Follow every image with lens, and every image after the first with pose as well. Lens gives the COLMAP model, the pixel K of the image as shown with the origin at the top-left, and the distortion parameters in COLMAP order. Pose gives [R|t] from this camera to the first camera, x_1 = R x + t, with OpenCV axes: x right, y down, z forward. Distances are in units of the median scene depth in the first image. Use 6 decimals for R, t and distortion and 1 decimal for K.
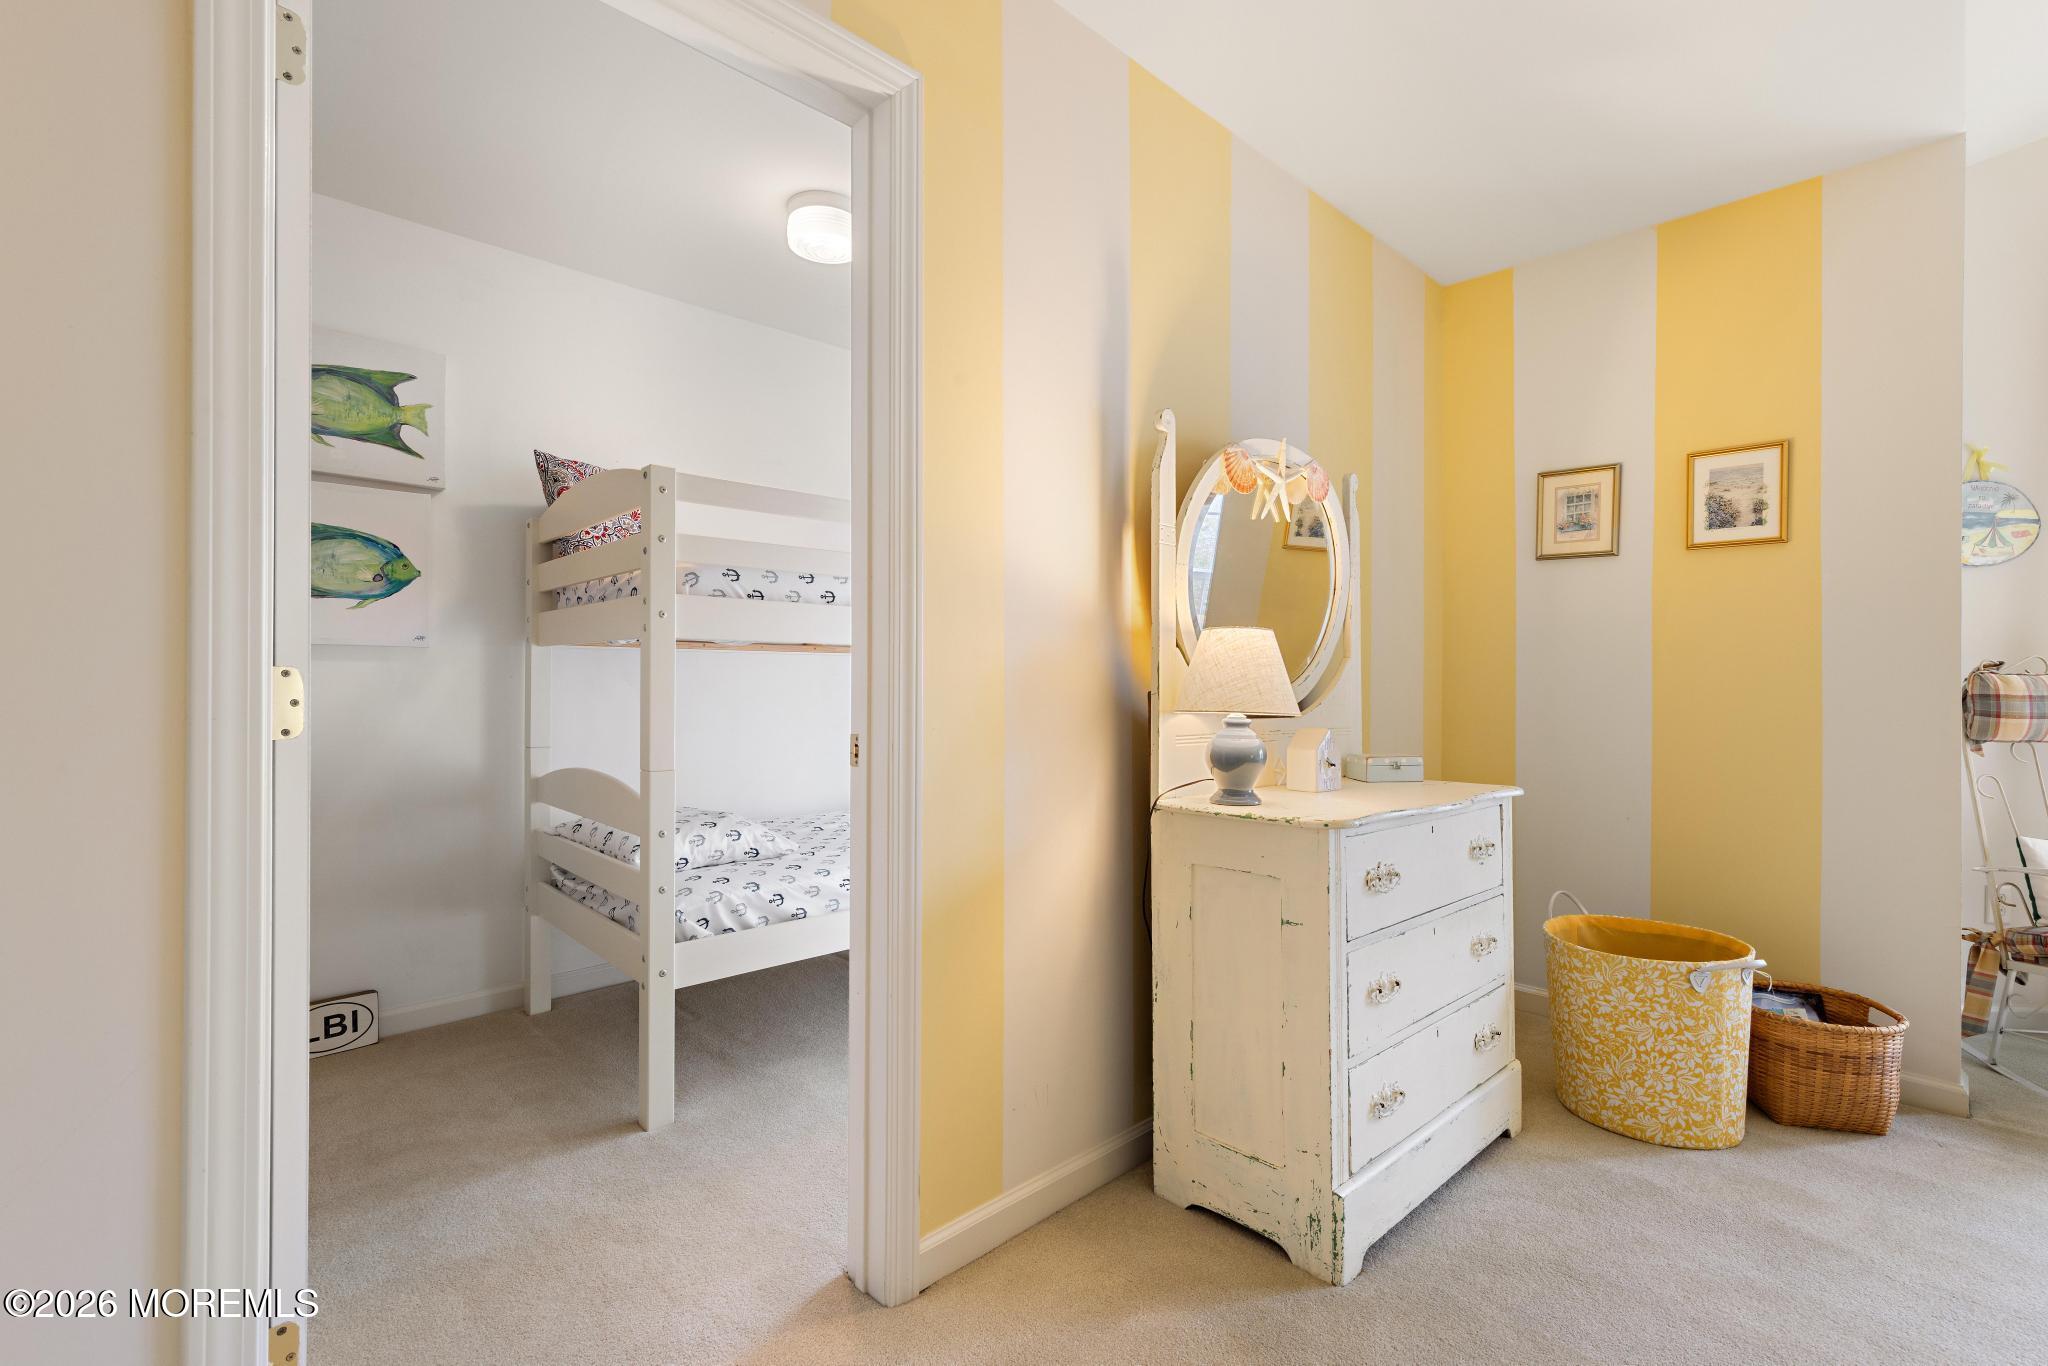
lens RADIAL K [[924.3, 0, 1031.5], [0, 924.3, 676.2], [0, 0, 1]] dist [0.010844, -0.000939]
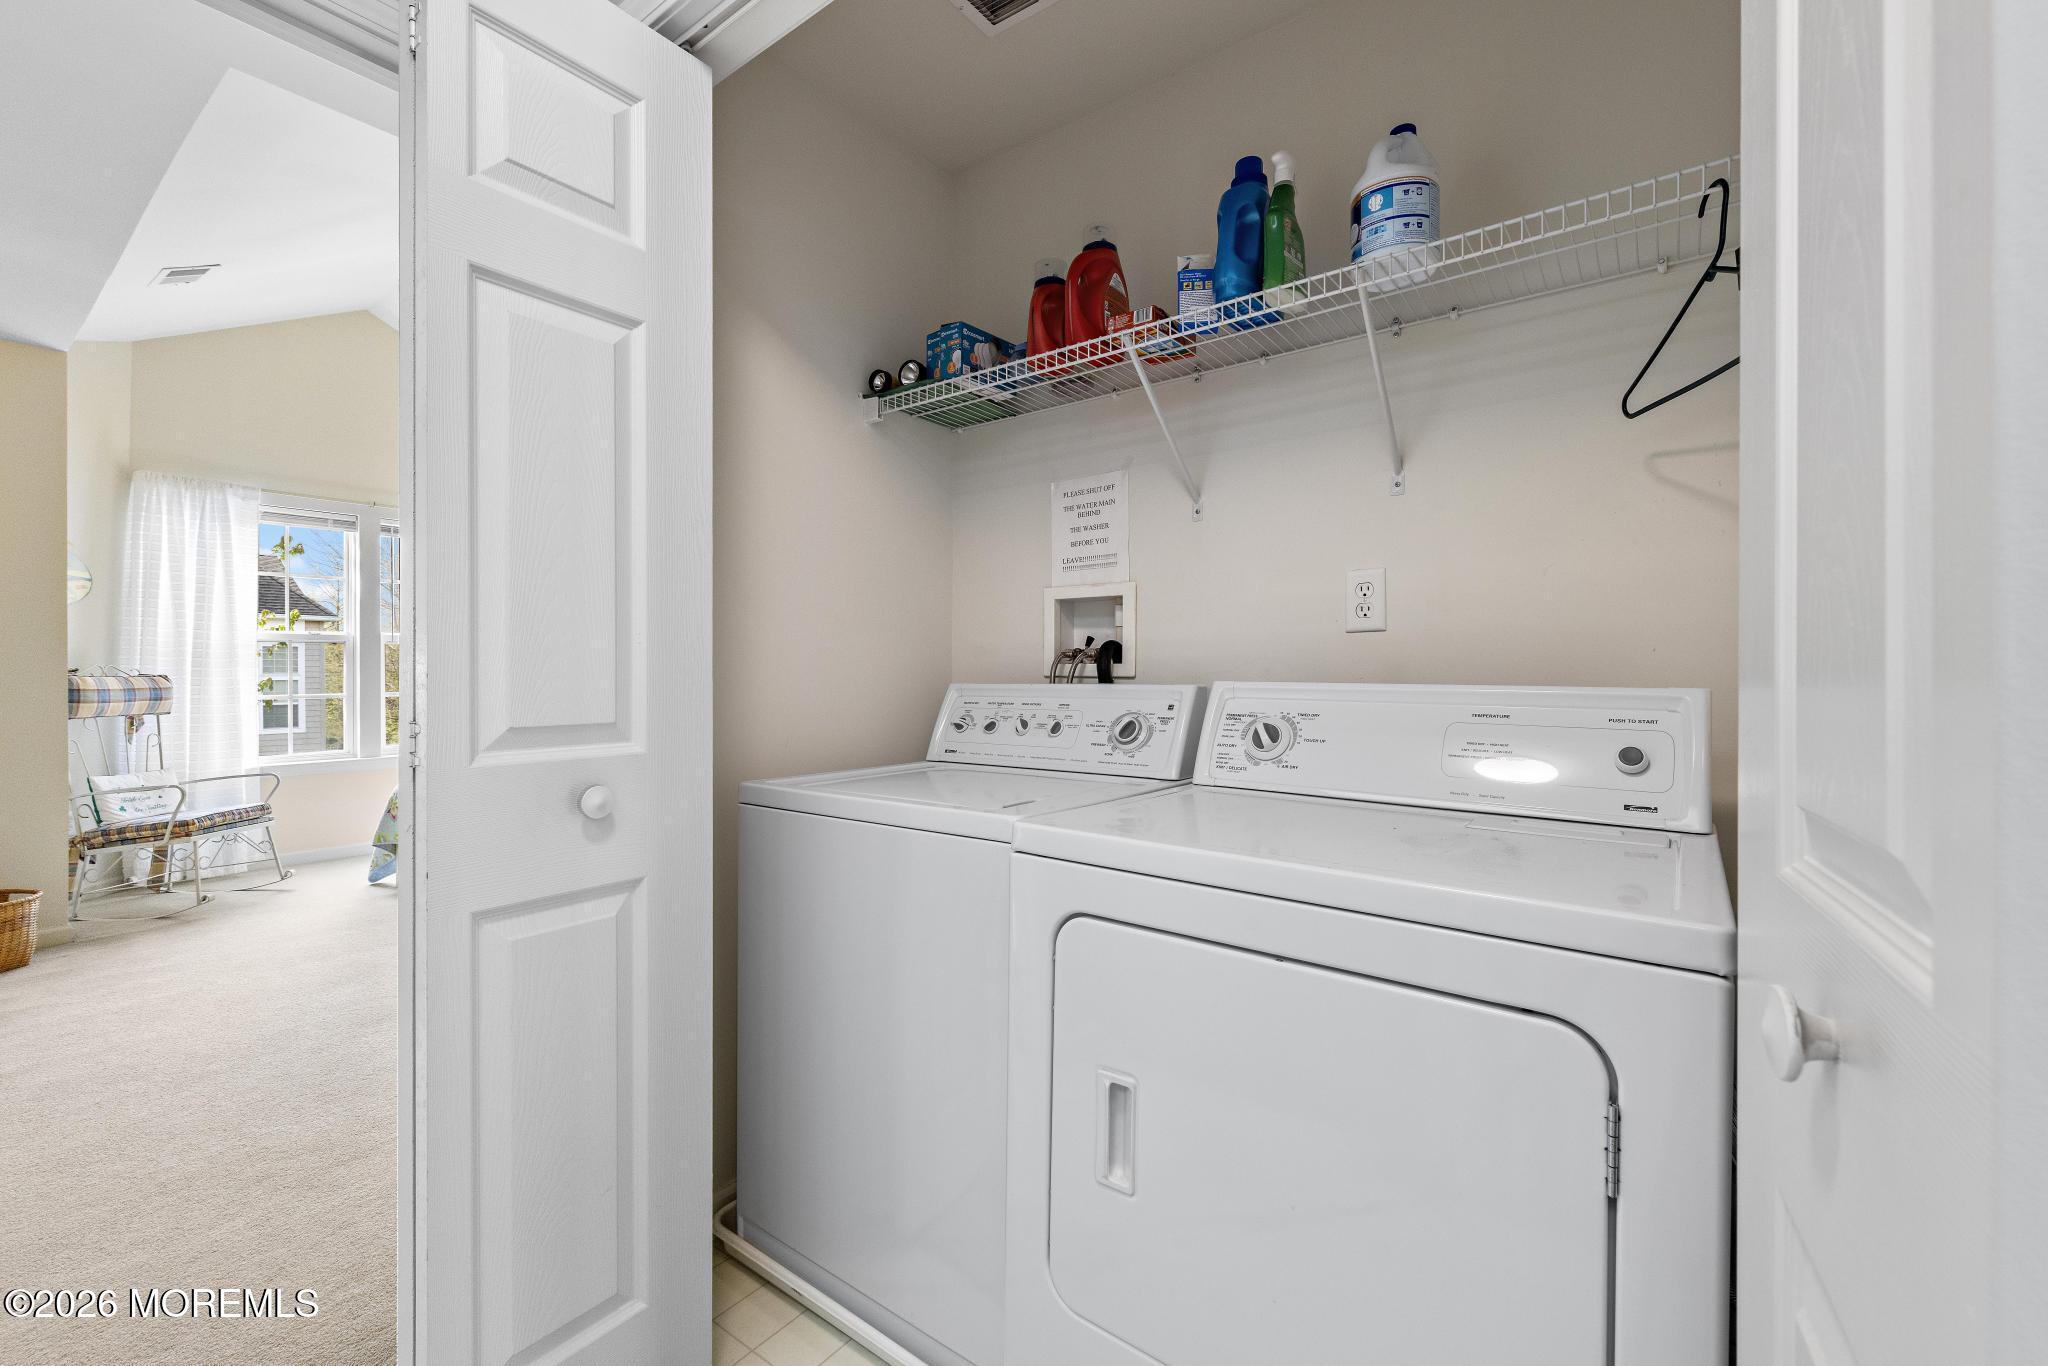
lens RADIAL K [[850.6, 0, 1020.5], [0, 850.6, 674.0], [0, 0, 1]] dist [-0.000006, 0.000100]
pose [[-0.140039, -0.006642, 0.990124, -0.667508], [-0.001522, 0.999978, 0.006493, -0.019141], [-0.990145, -0.000598, -0.140046, -0.420565]]
